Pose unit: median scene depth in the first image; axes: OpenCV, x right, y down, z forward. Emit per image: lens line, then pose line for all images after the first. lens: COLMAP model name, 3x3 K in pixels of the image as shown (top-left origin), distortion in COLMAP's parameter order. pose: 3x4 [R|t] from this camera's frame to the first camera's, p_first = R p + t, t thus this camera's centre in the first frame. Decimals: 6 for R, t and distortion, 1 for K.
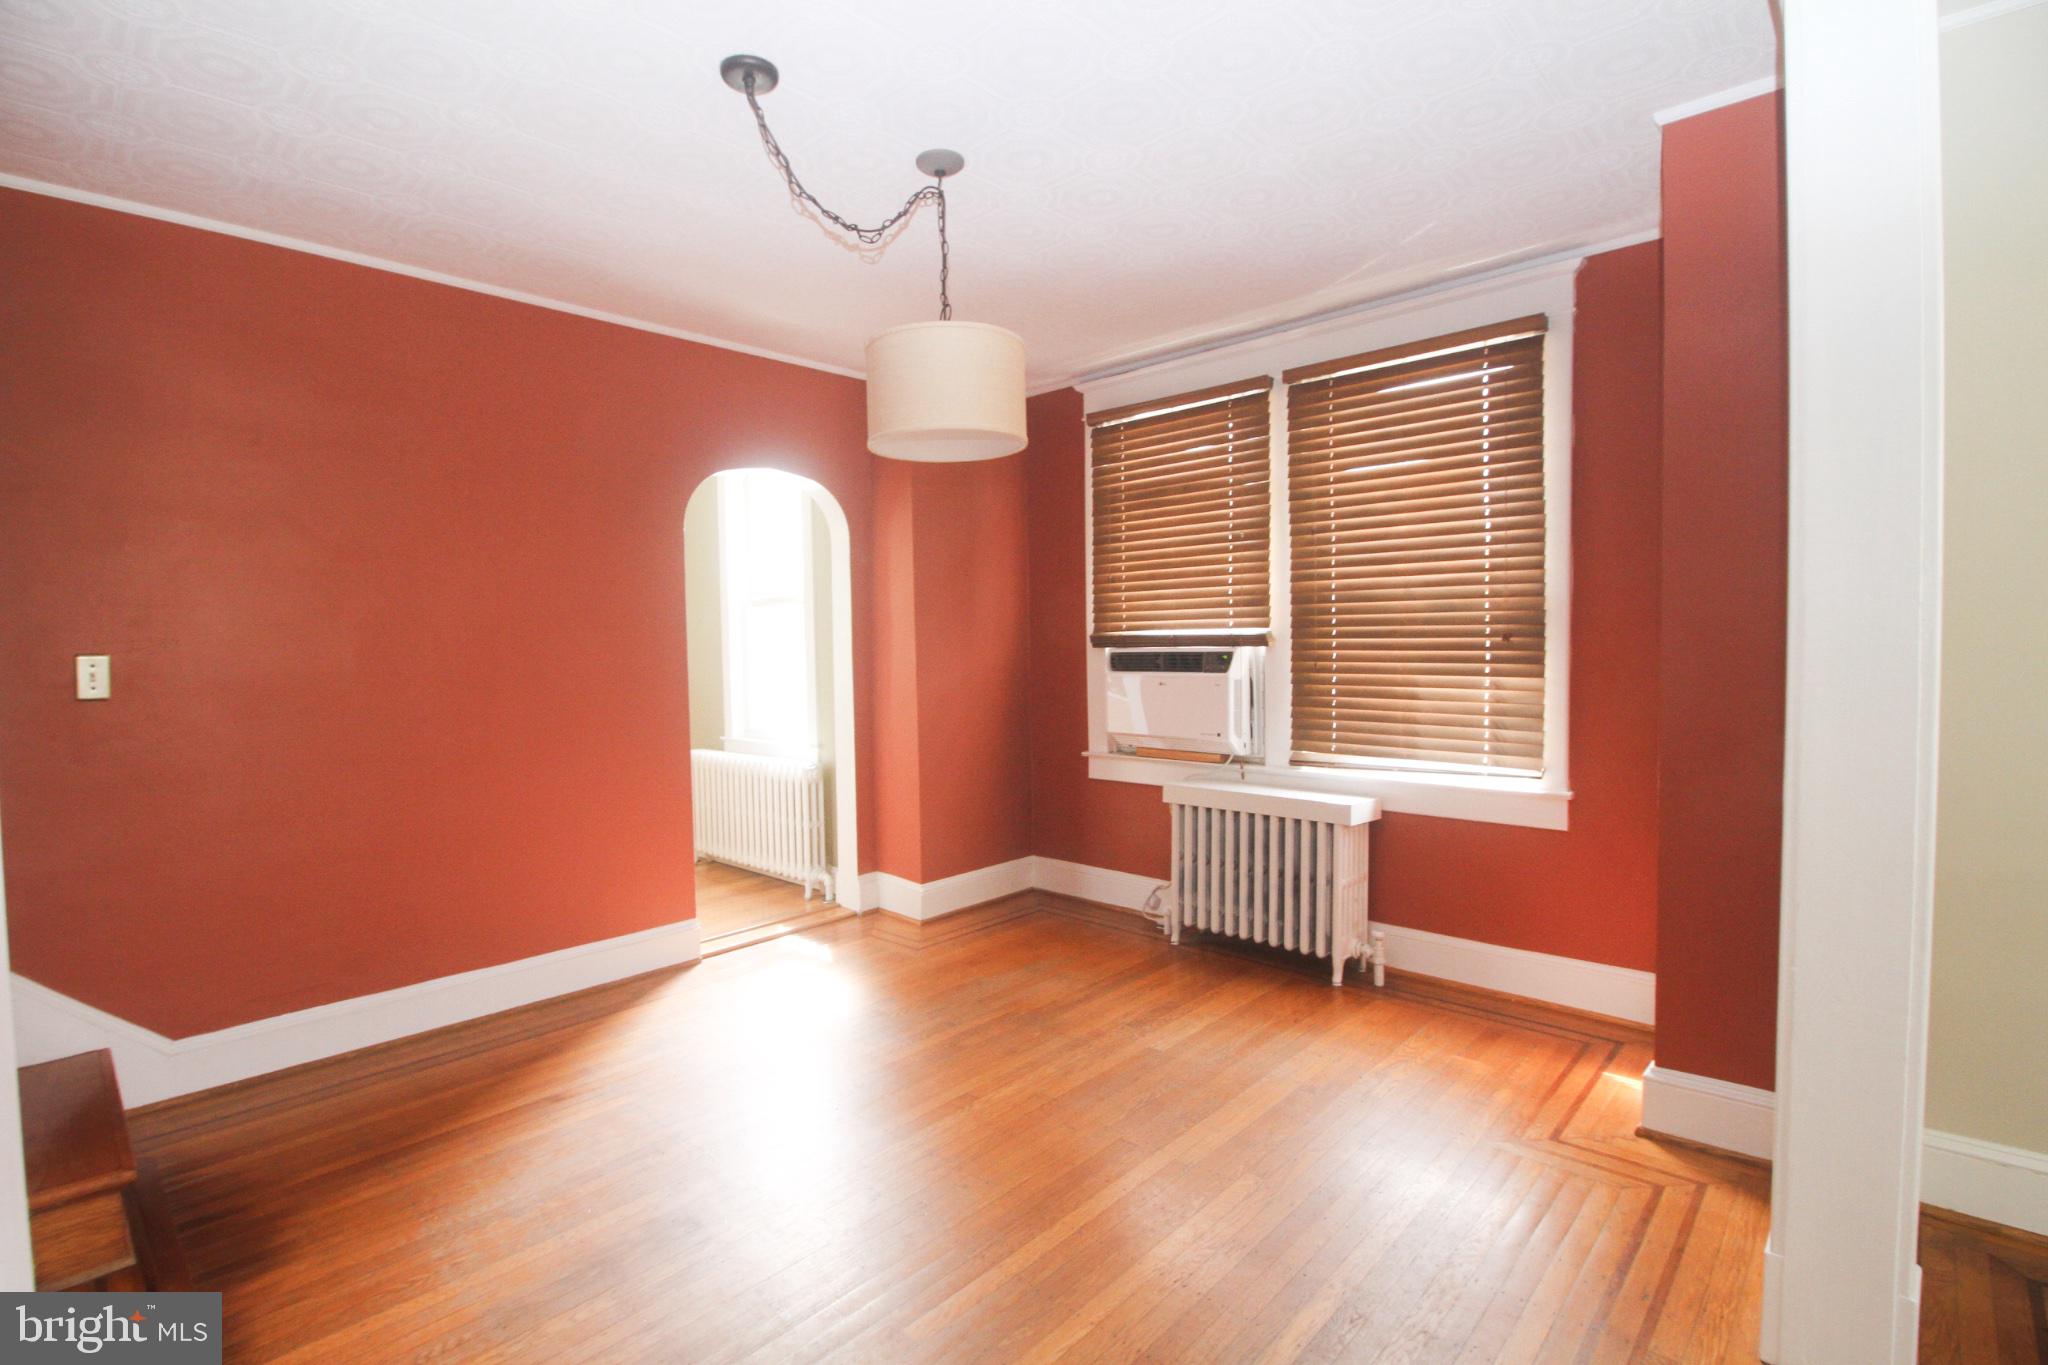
lens RADIAL K [[955.7, 0, 1014.7], [0, 955.7, 682.9], [0, 0, 1]] dist [-0.002449, -0.011547]
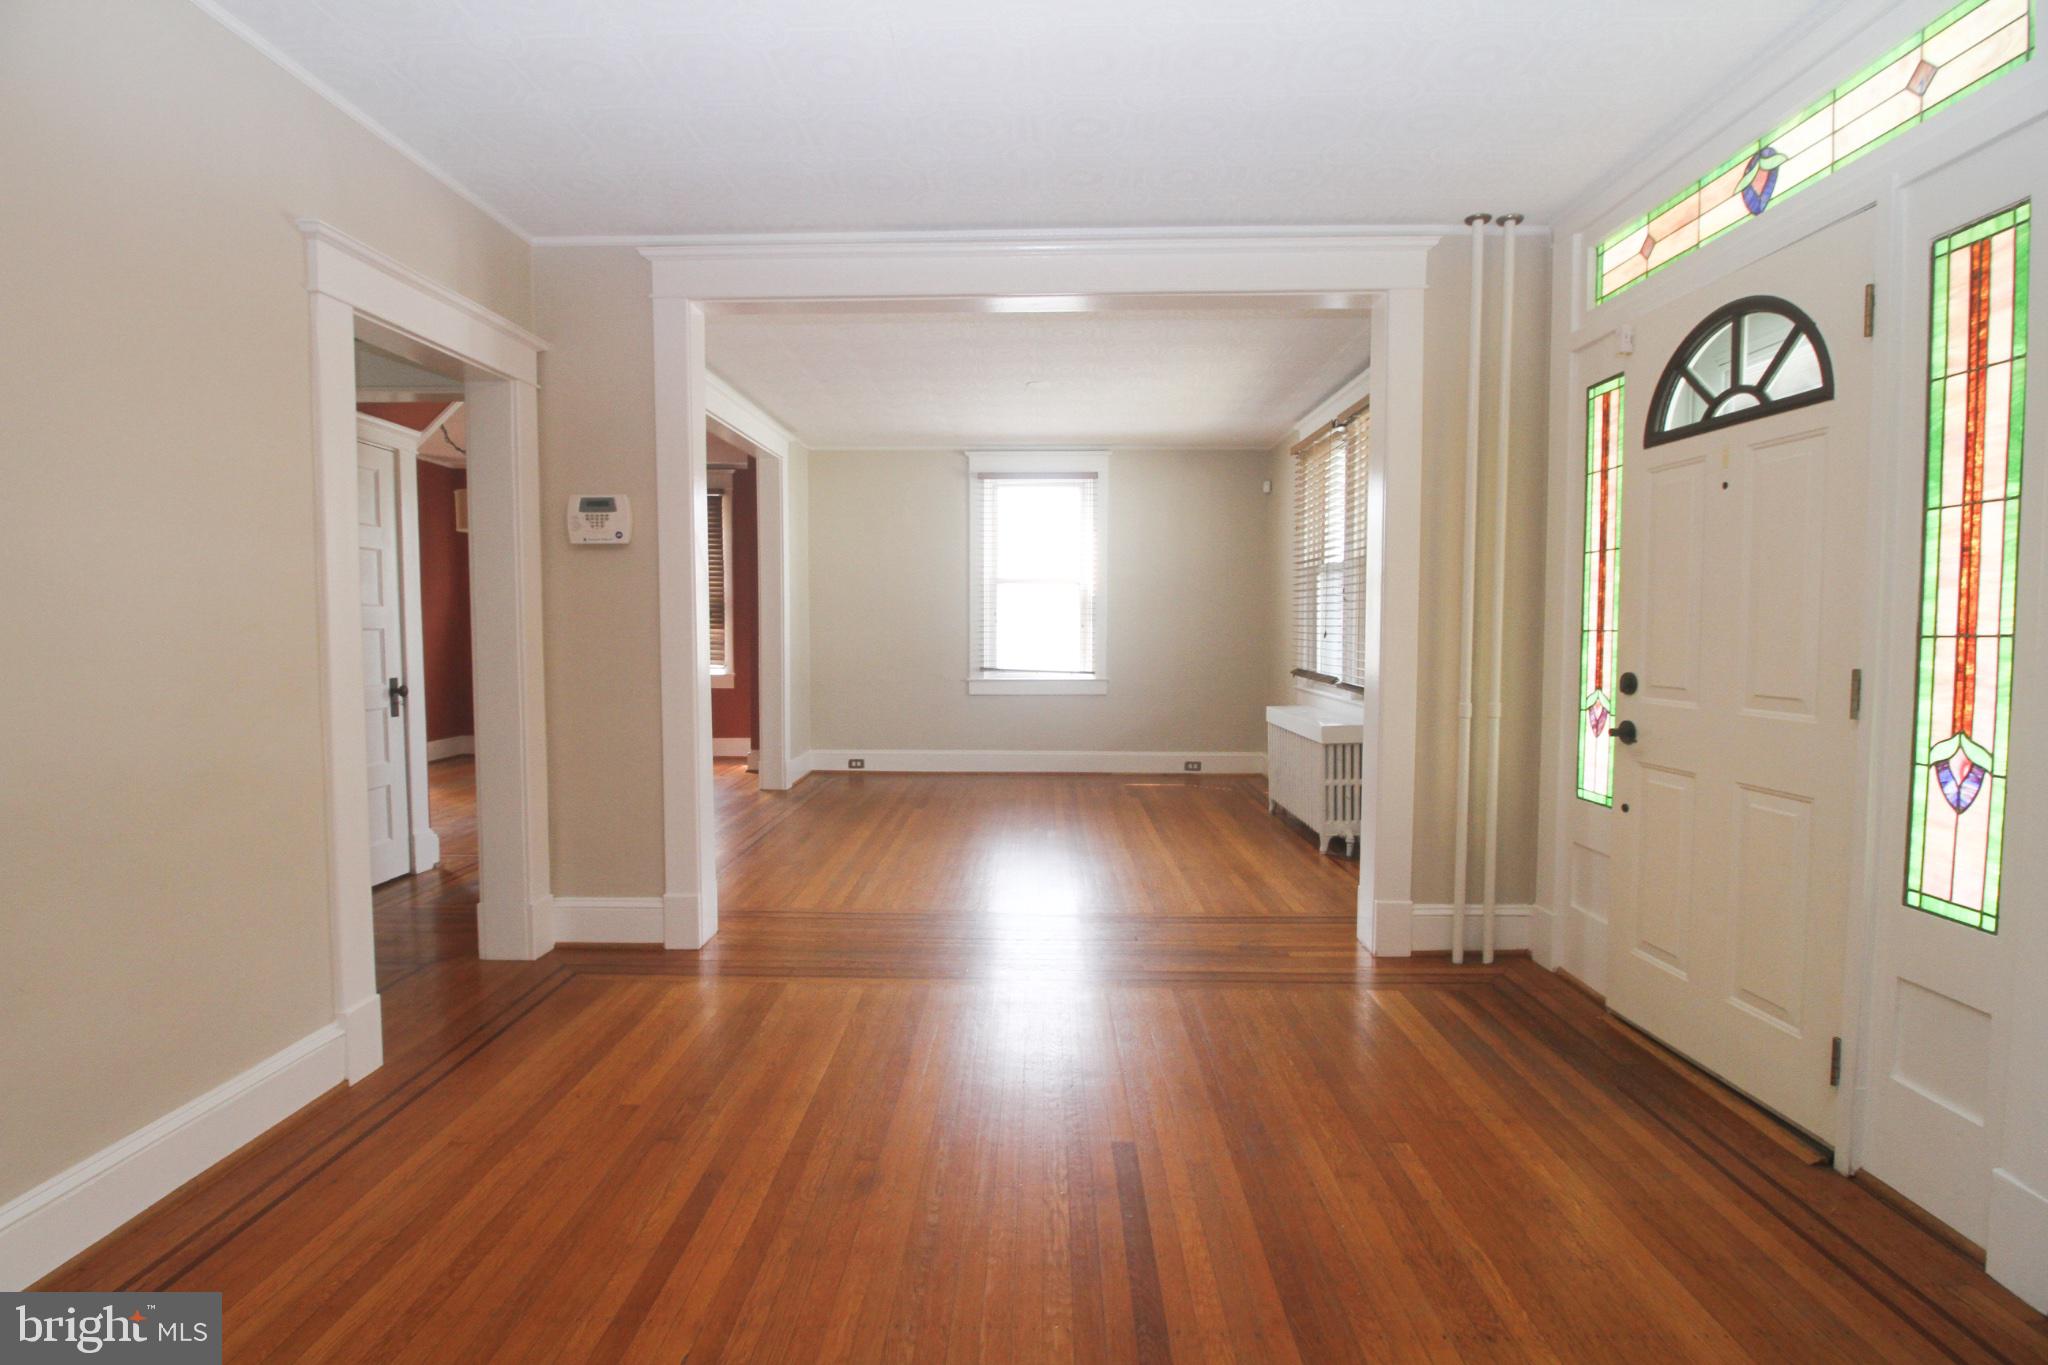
lens RADIAL K [[955.7, 0, 1015.3], [0, 955.7, 675.9], [0, 0, 1]] dist [-0.002449, -0.011547]
pose [[0.748472, -0.018917, 0.662896, -0.463615], [0.011799, 0.999815, 0.015209, 0.074277], [-0.663061, -0.003562, 0.748557, -1.185228]]
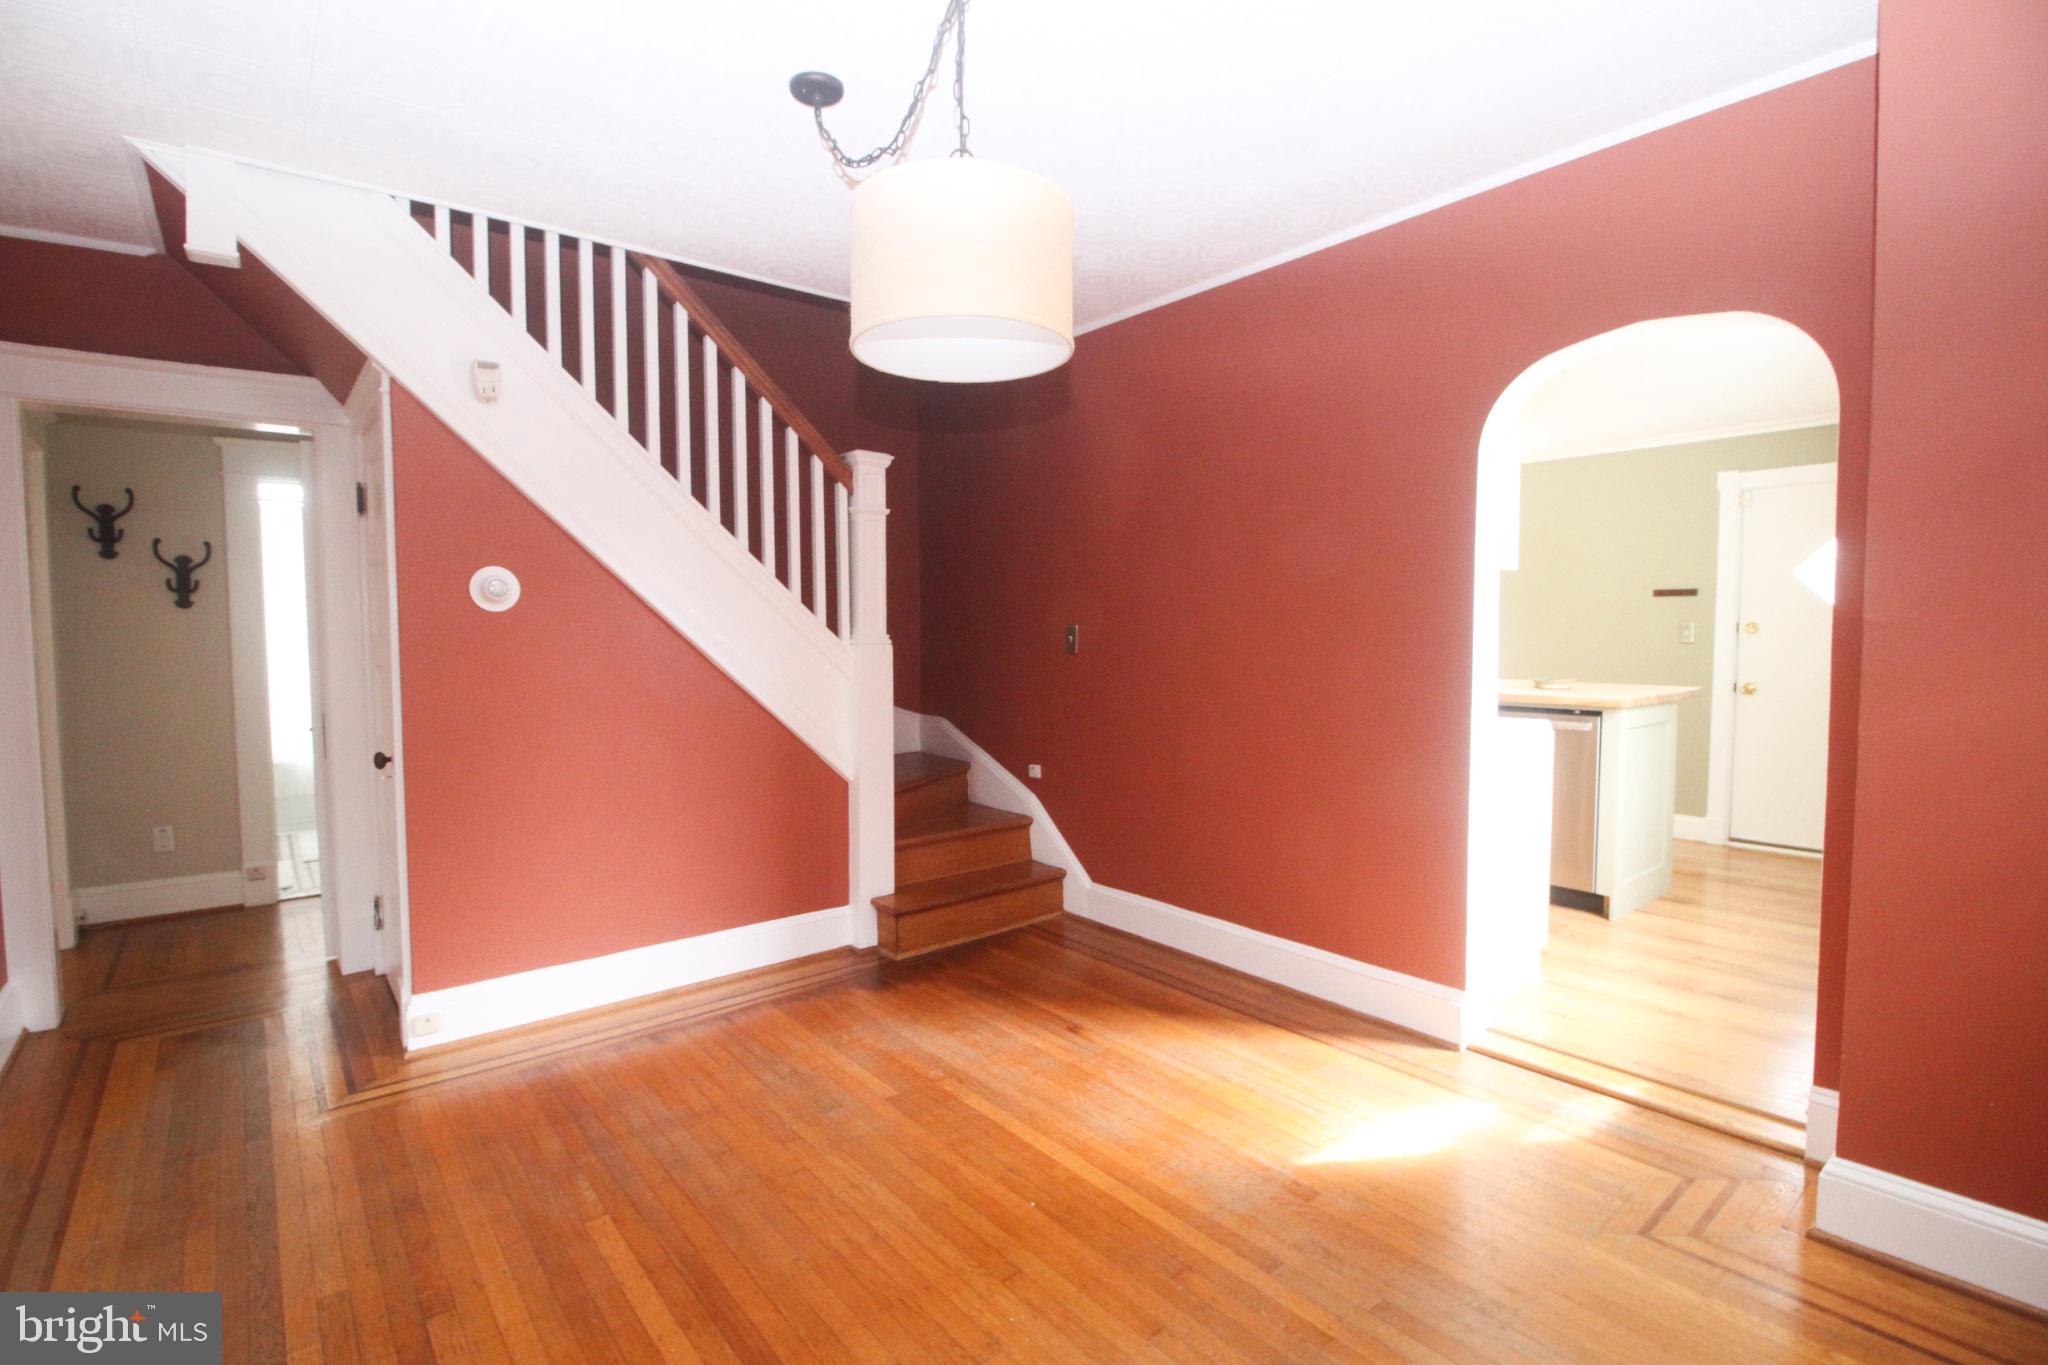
lens RADIAL K [[955.7, 0, 1023.8], [0, 955.7, 677.4], [0, 0, 1]] dist [-0.002449, -0.011547]
pose [[-0.136797, 0.070033, -0.988120, 0.423309], [-0.031198, 0.996698, 0.074960, -0.039371], [0.990108, 0.041081, -0.134161, 0.753654]]
